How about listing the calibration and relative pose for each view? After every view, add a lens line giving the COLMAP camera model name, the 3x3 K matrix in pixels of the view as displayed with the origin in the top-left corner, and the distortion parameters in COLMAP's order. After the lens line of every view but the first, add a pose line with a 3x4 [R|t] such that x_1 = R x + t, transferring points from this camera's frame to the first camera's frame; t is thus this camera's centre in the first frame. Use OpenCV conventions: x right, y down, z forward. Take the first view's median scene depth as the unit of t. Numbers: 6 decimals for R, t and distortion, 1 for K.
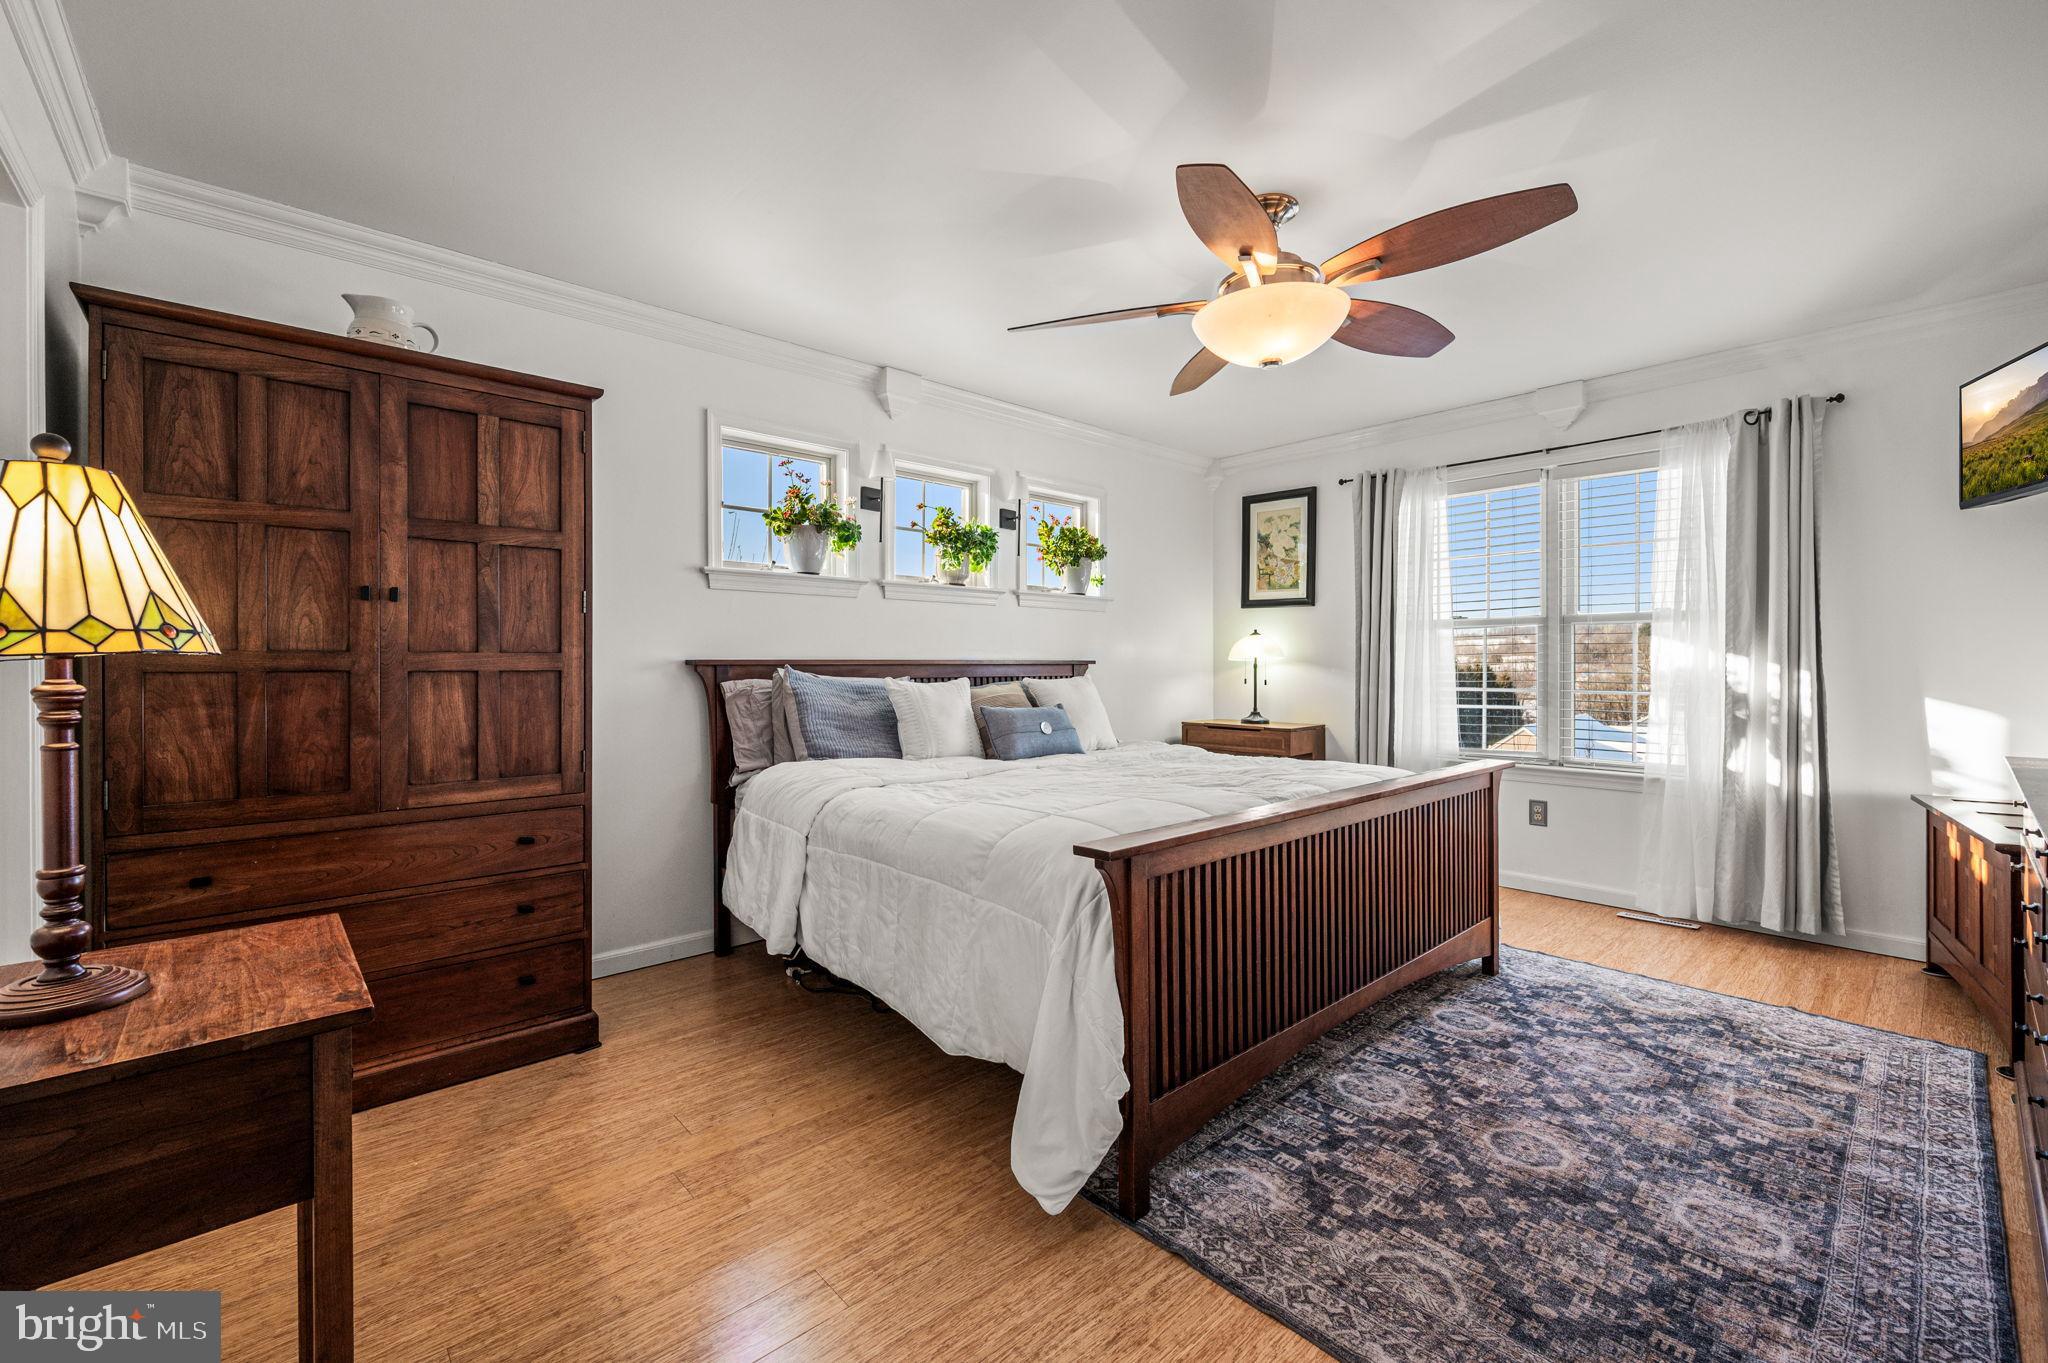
lens RADIAL K [[810.1, 0, 1019.4], [0, 810.1, 668.8], [0, 0, 1]] dist [0.000538, -0.000383]
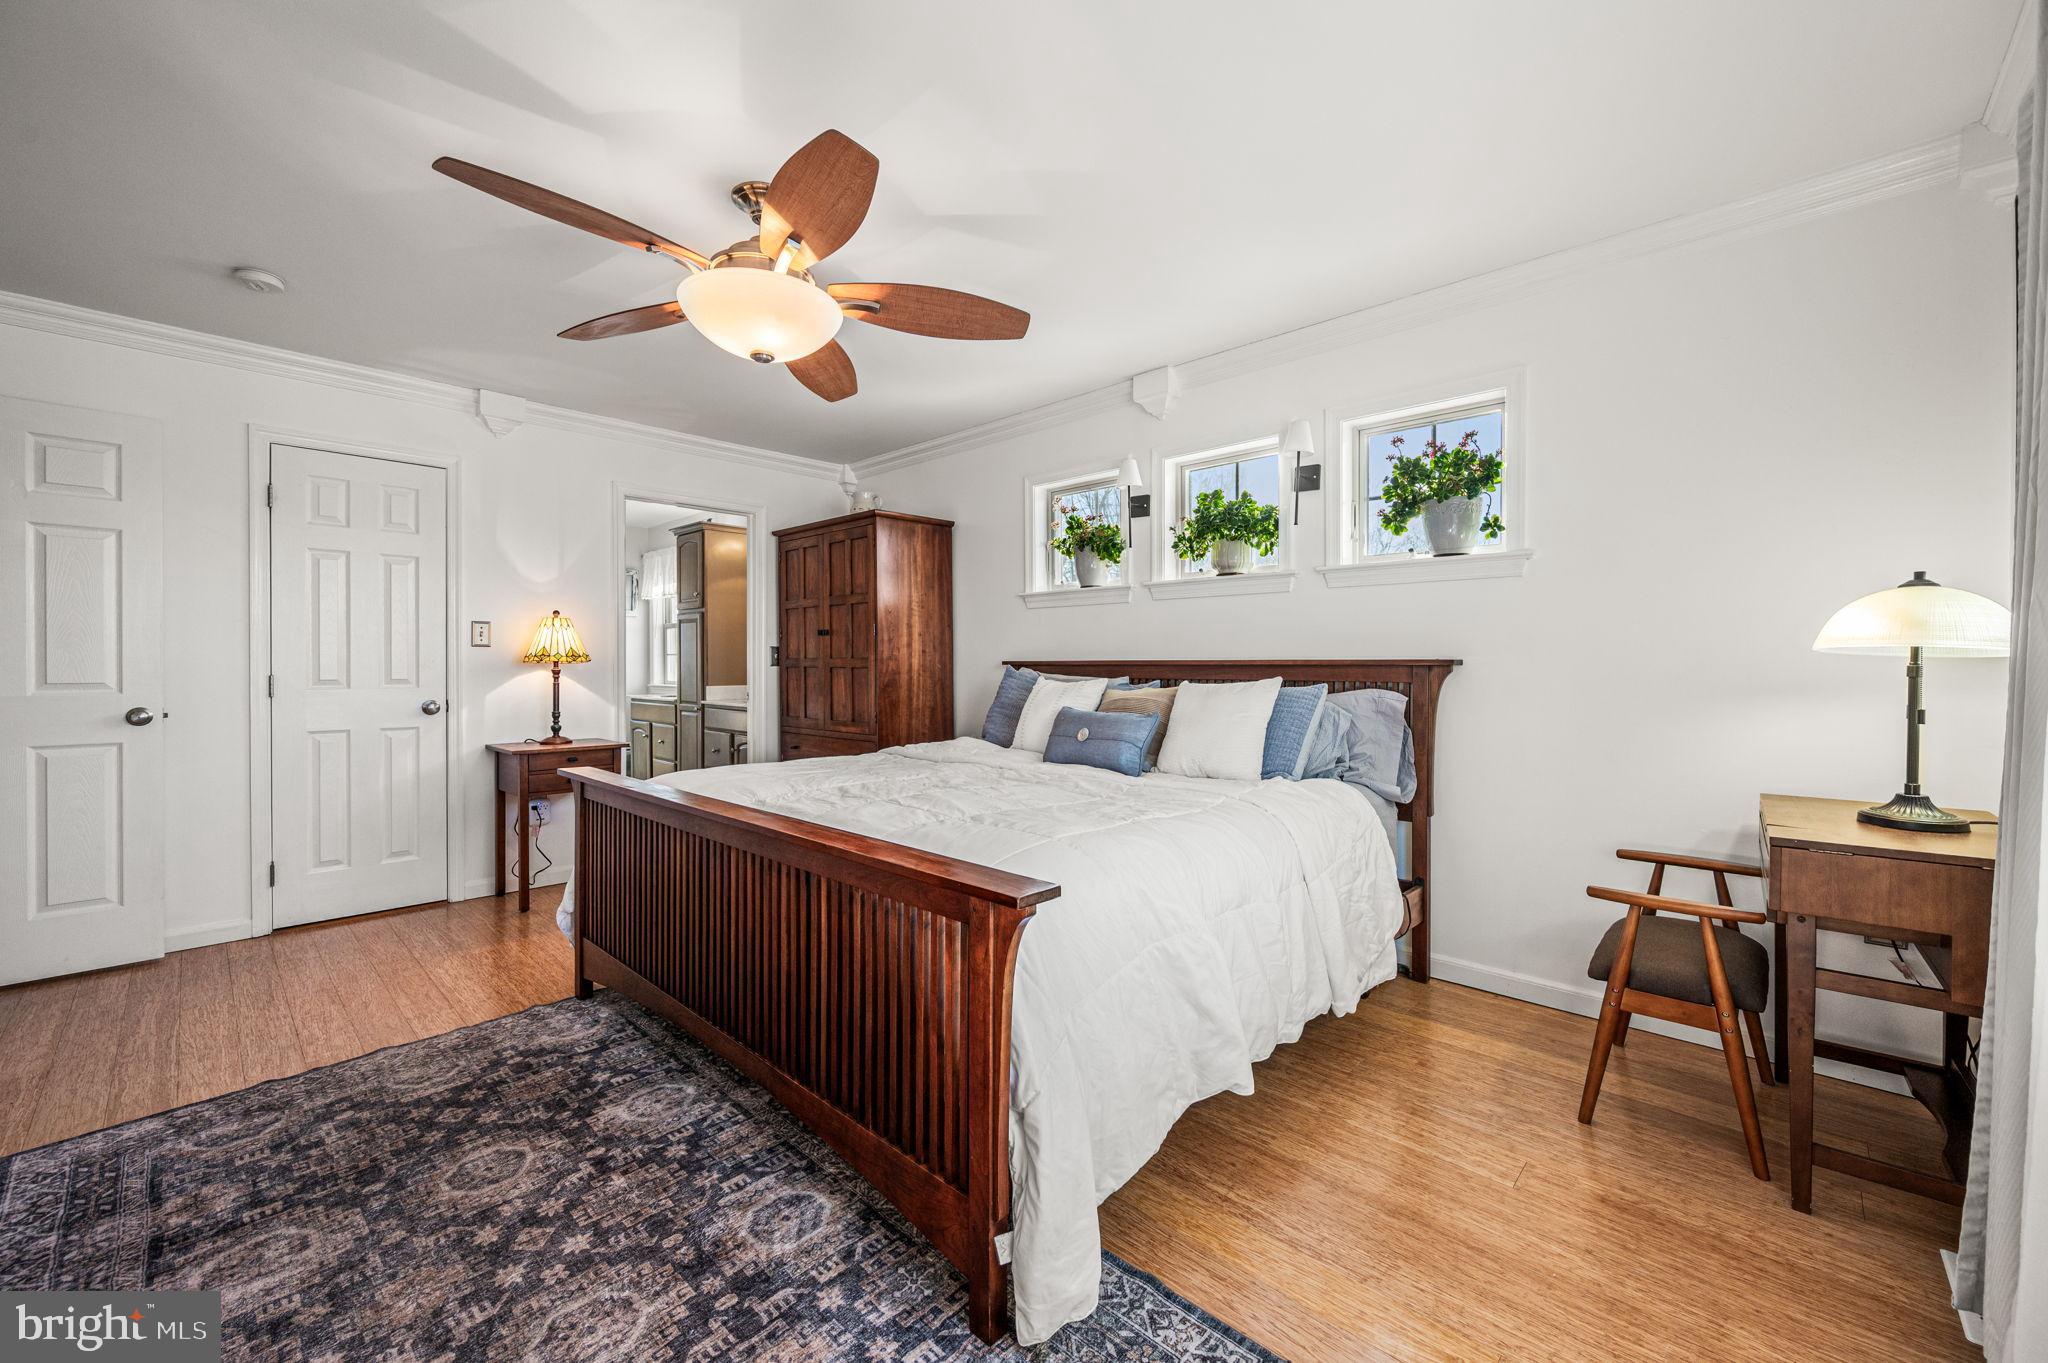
lens RADIAL K [[752.1, 0, 1019.7], [0, 752.1, 674.9], [0, 0, 1]] dist [-0.001609, 0.000226]
pose [[0.124647, 0.012317, -0.992125, 1.255999], [-0.007370, 0.999907, 0.011488, -0.005396], [0.992174, 0.005880, 0.124726, 1.202414]]
